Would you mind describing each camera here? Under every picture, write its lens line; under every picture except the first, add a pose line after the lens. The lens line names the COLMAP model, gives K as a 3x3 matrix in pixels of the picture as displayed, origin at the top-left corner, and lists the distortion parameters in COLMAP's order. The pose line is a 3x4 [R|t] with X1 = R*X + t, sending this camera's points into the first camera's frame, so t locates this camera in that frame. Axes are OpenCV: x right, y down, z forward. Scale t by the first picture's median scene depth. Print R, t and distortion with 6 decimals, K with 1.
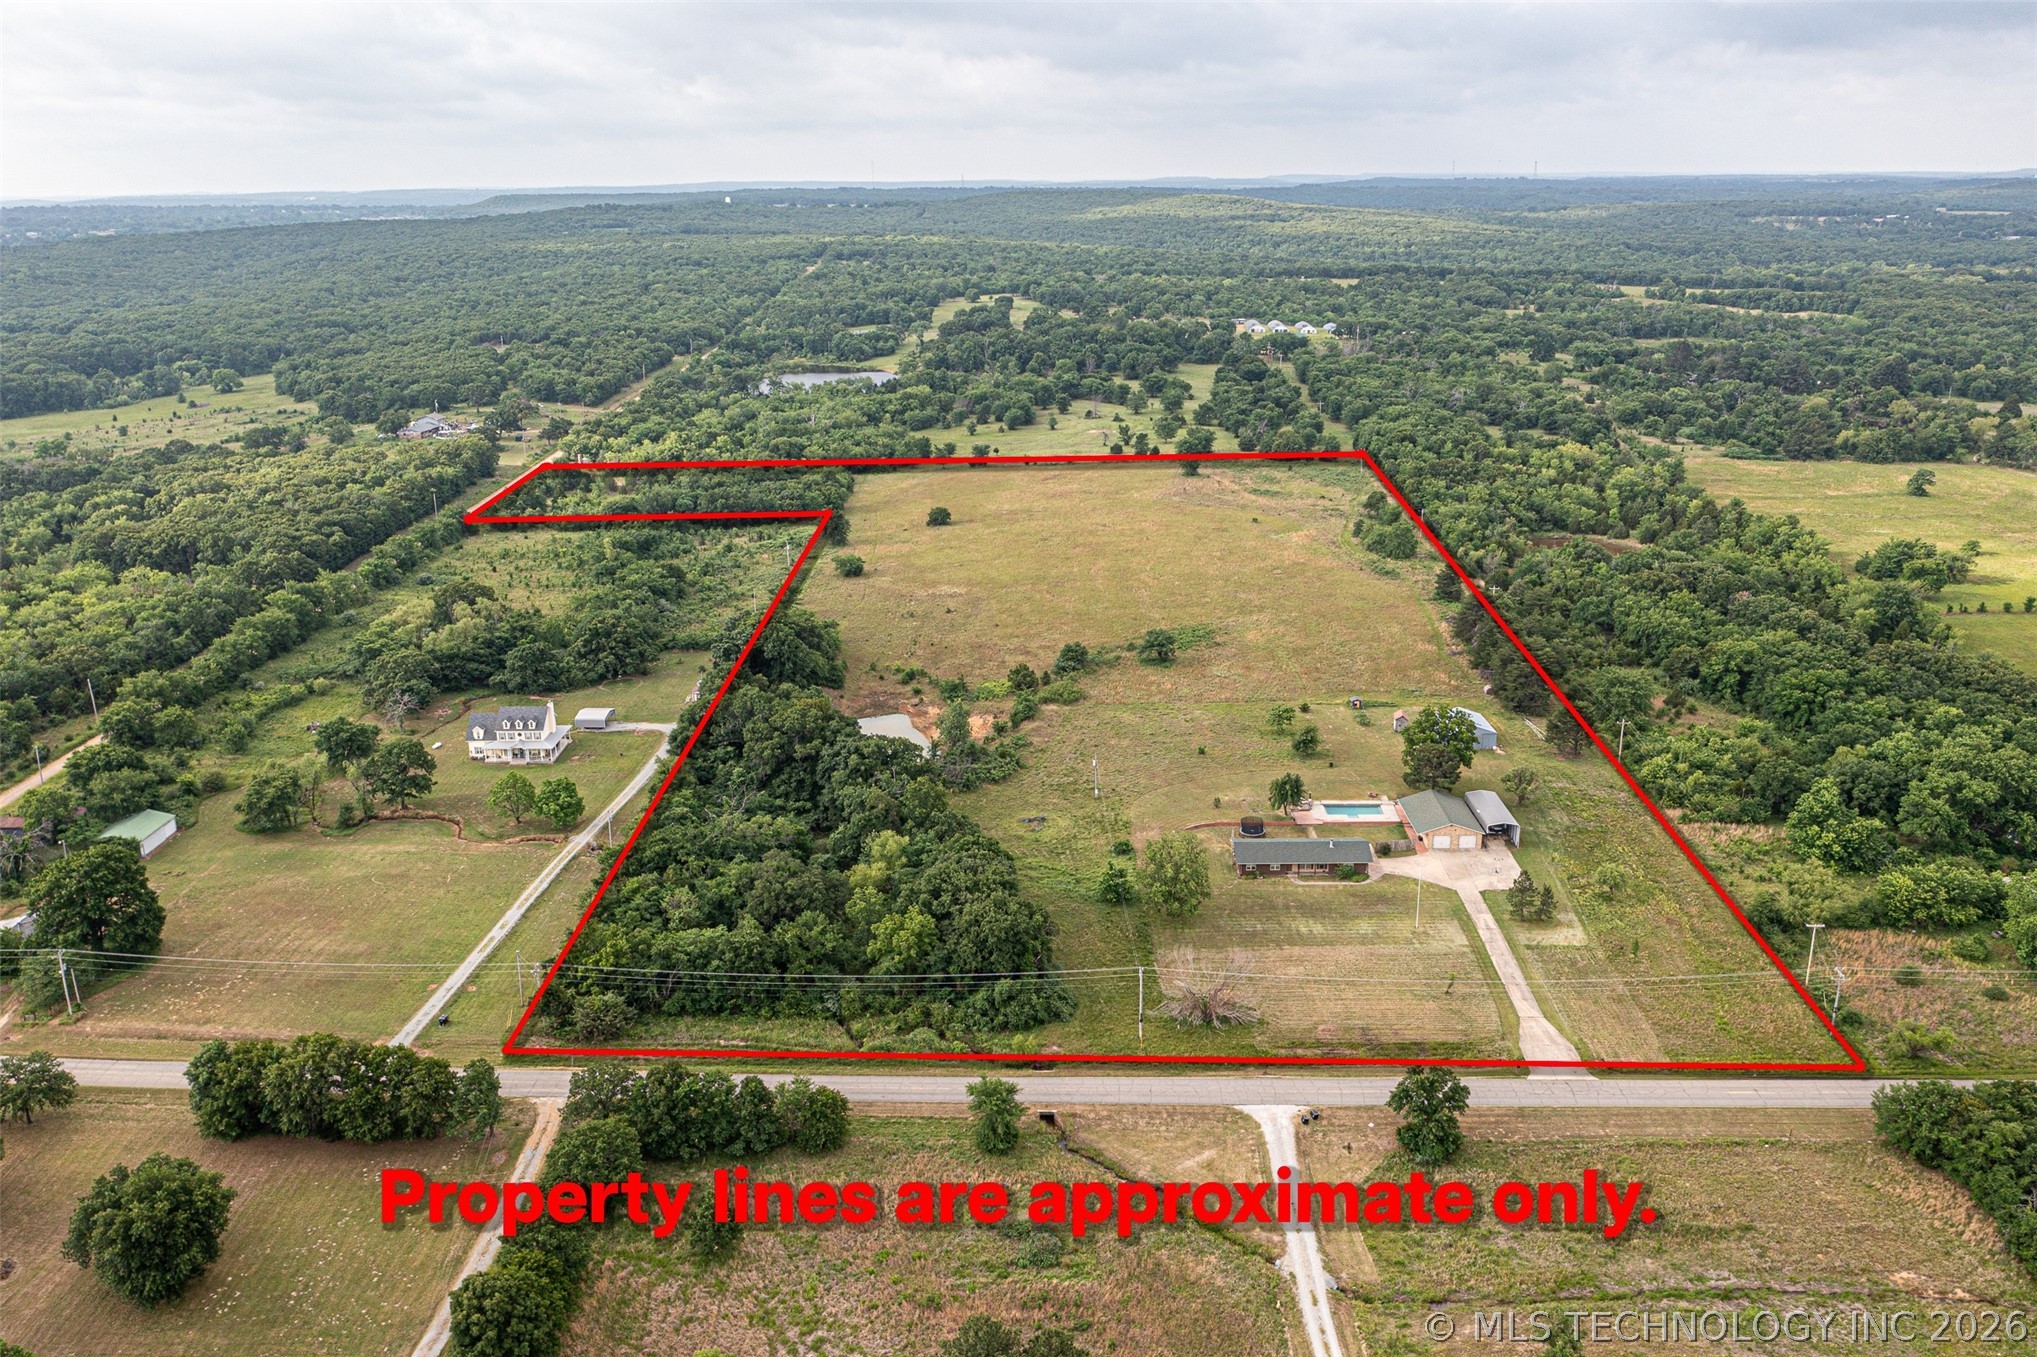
lens RADIAL K [[1602.0, 0, 1018.5], [0, 1602.0, 678.5], [0, 0, 1]] dist [-0.019408, 0.001445]
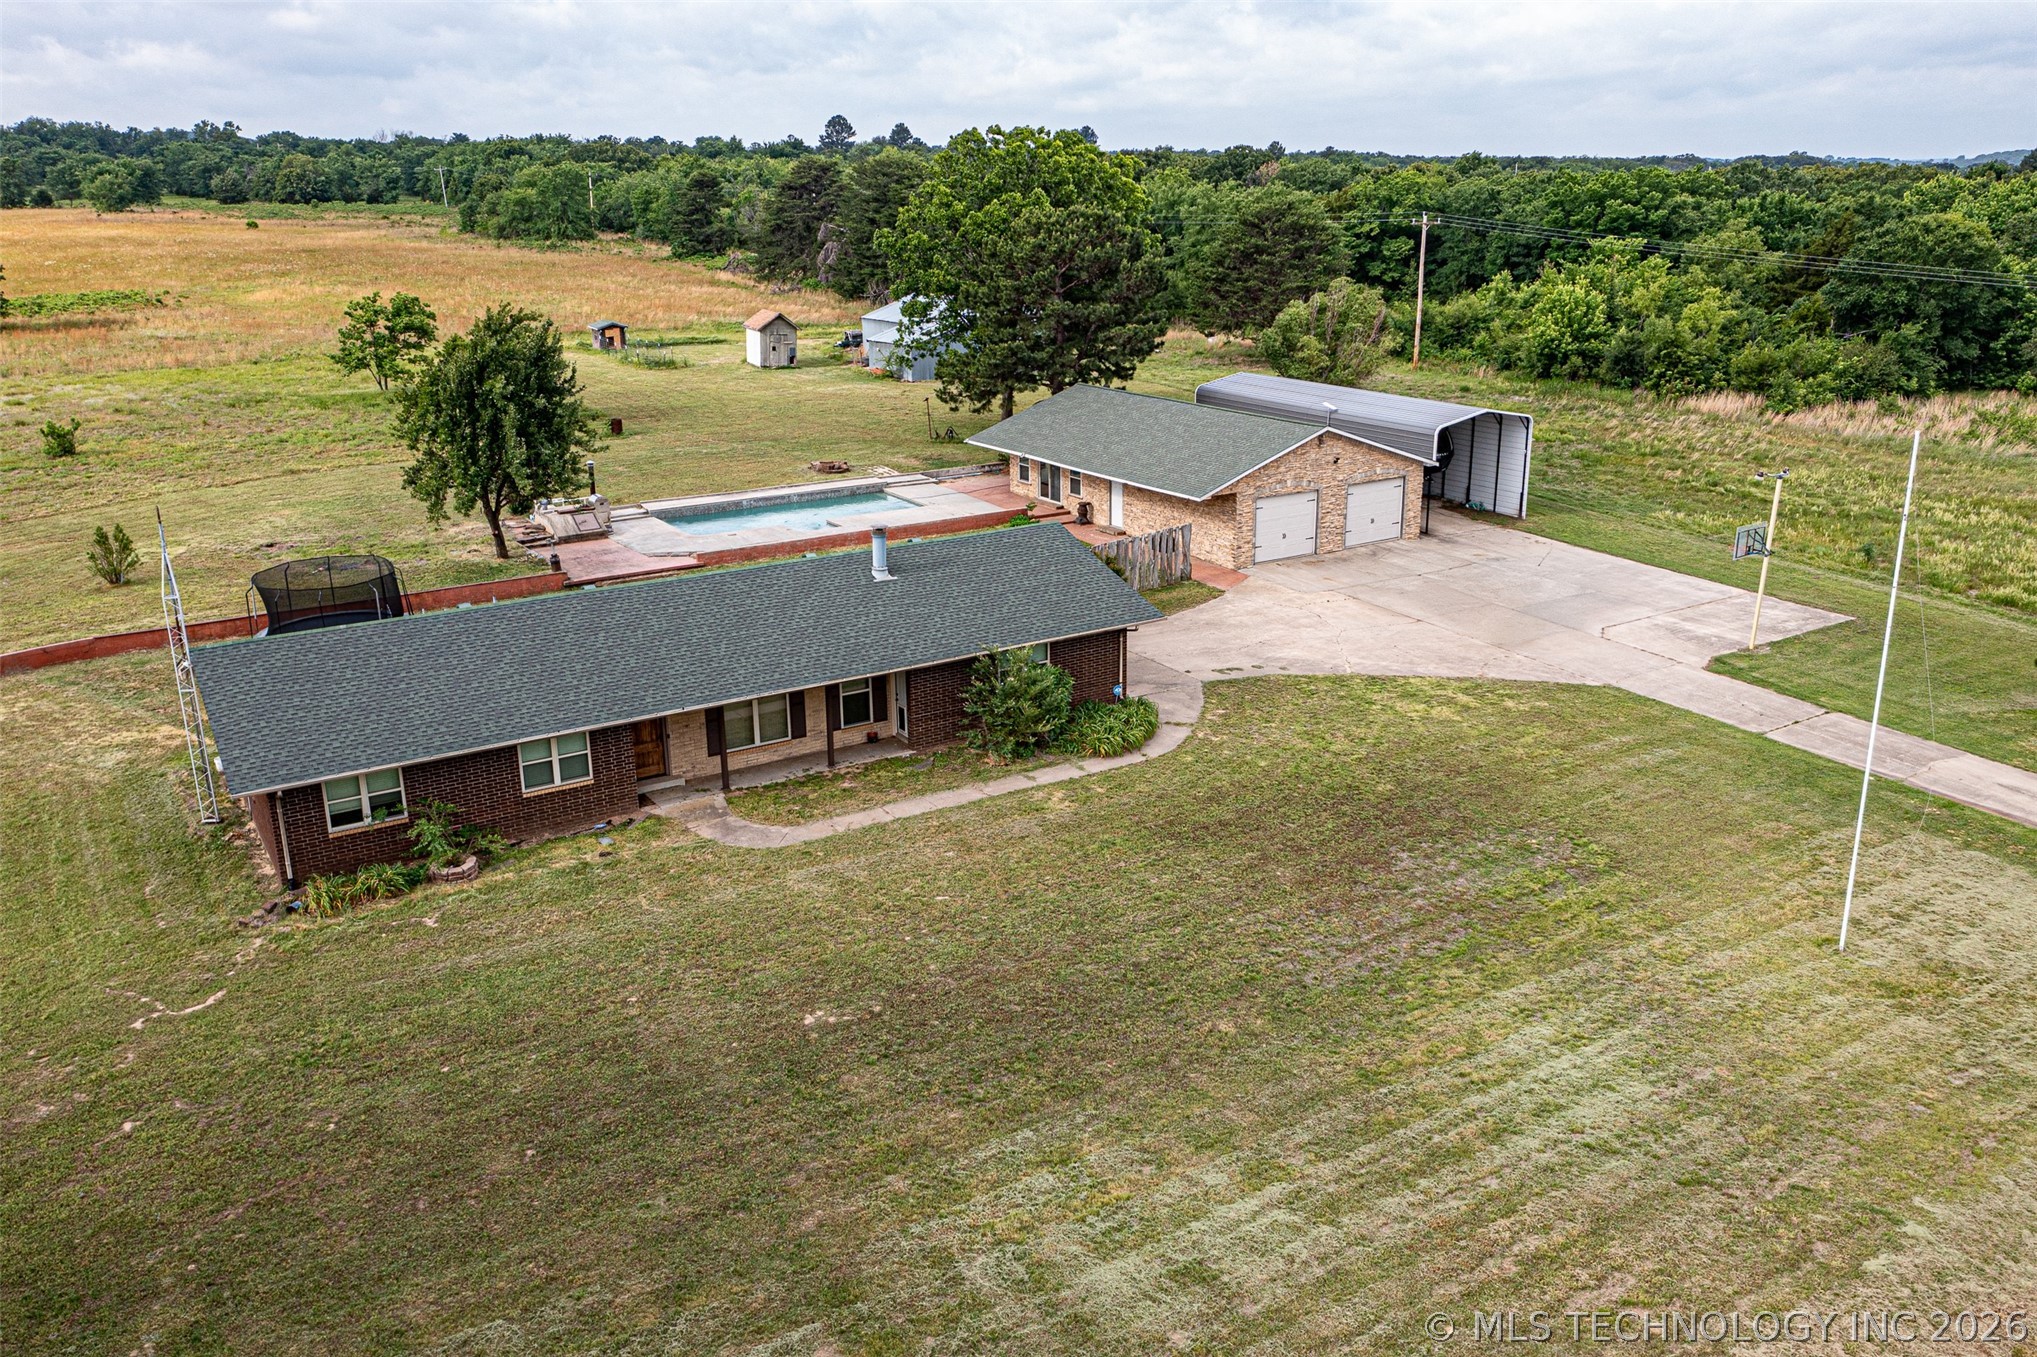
lens RADIAL K [[1612.6, 0, 1018.5], [0, 1612.6, 678.5], [0, 0, 1]] dist [-0.027919, 0.001169]
pose [[0.835154, -0.157351, 0.527029, 0.119602], [0.164648, 0.985786, 0.033410, 0.109314], [-0.524795, 0.058872, 0.849191, 0.839811]]
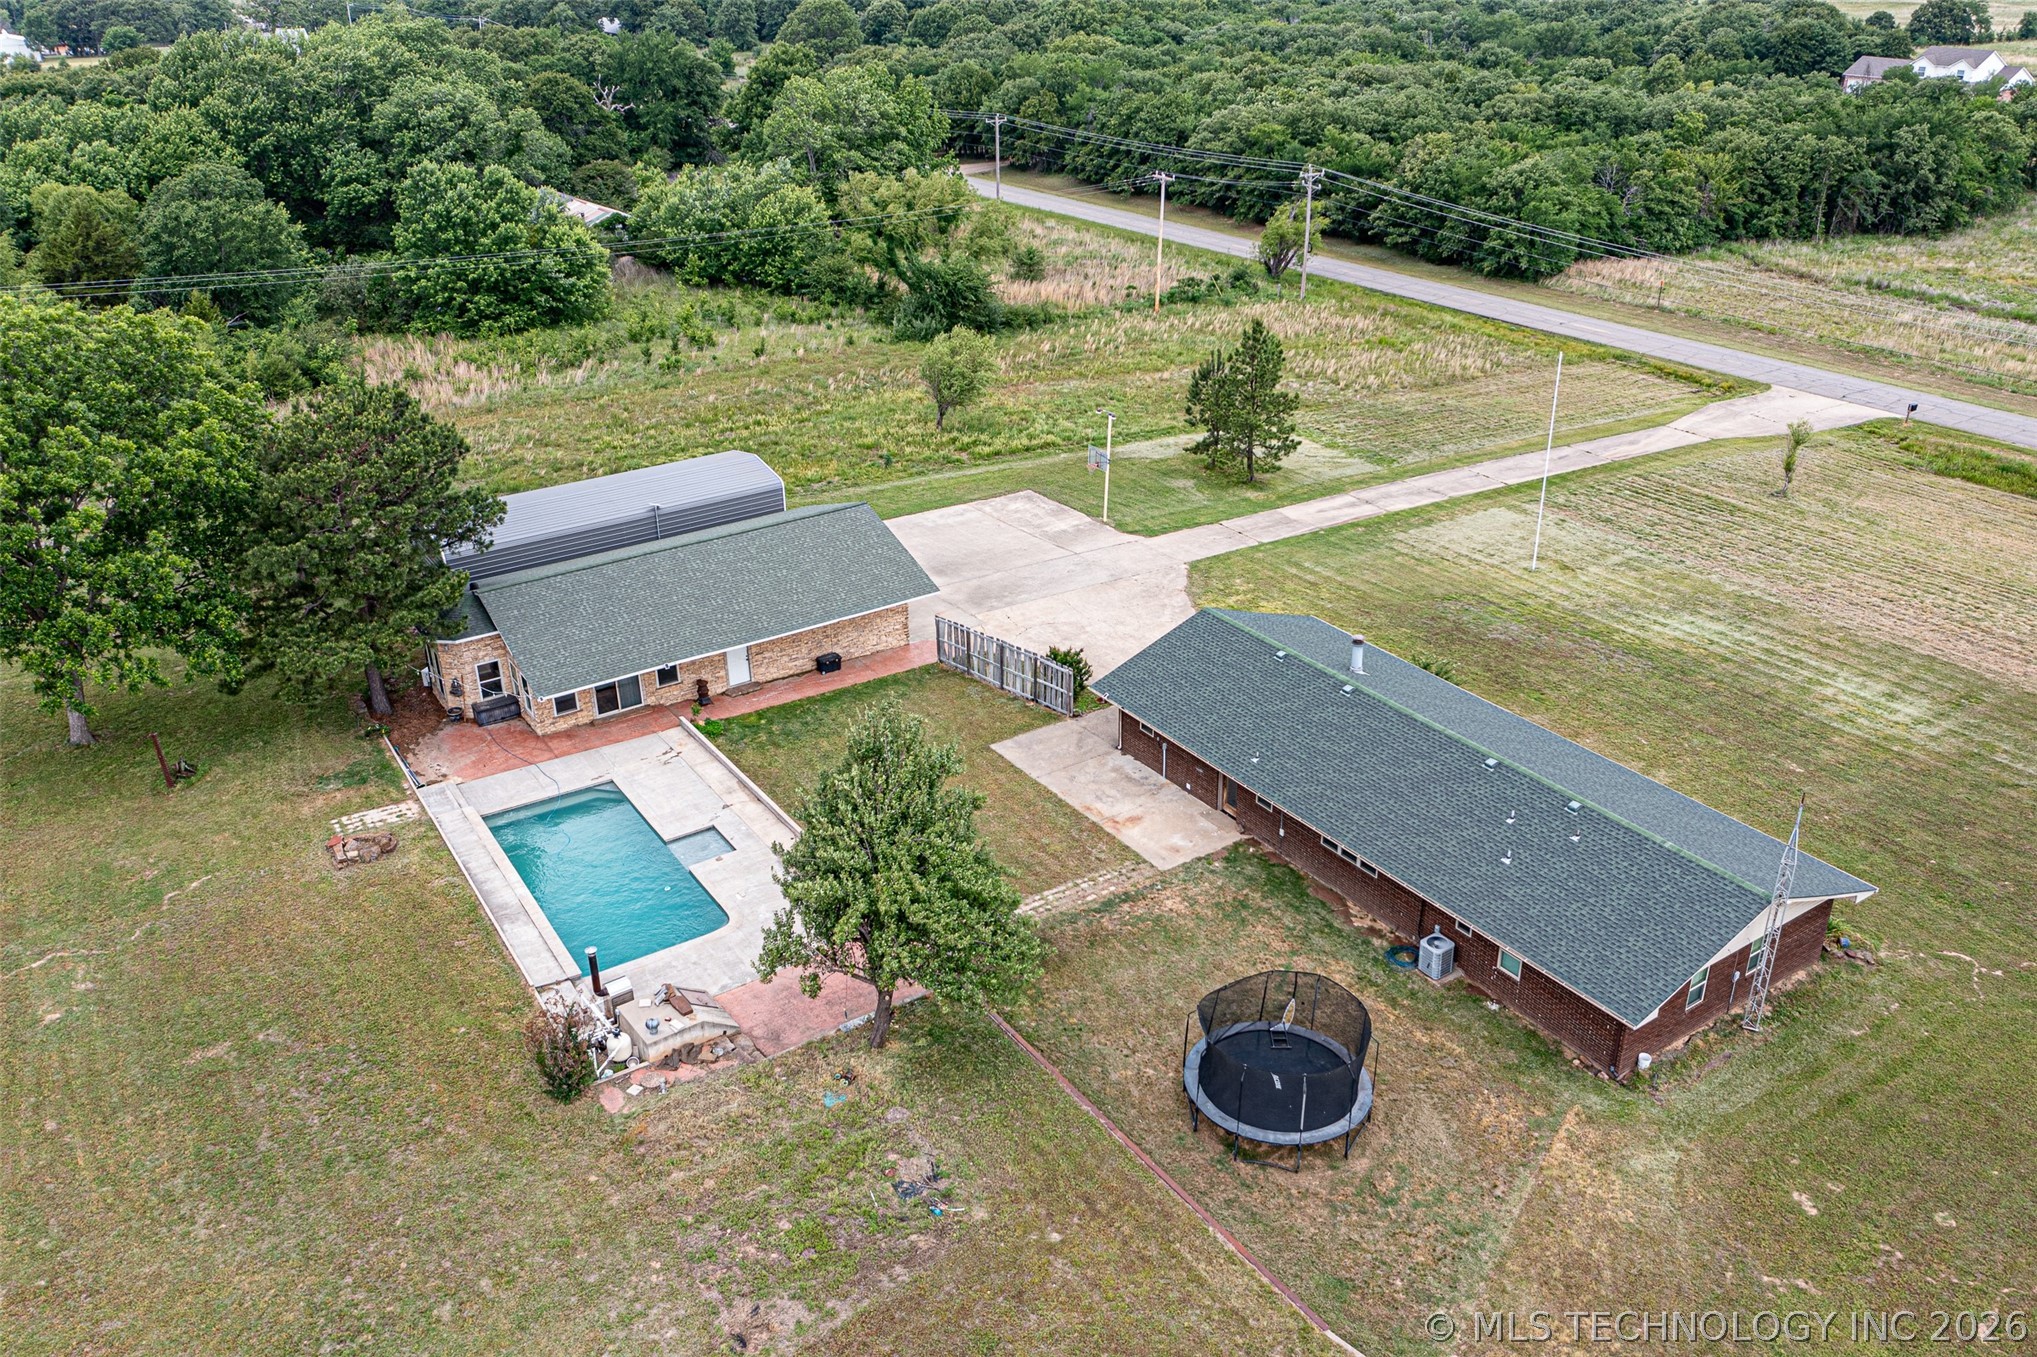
lens RADIAL K [[1602.0, 0, 1018.5], [0, 1602.0, 678.5], [0, 0, 1]] dist [-0.019408, 0.001445]
pose [[-0.562539, -0.339987, 0.753630, 0.066428], [0.279053, 0.779965, 0.560164, -0.017381], [-0.778254, 0.525417, -0.343887, 1.074430]]
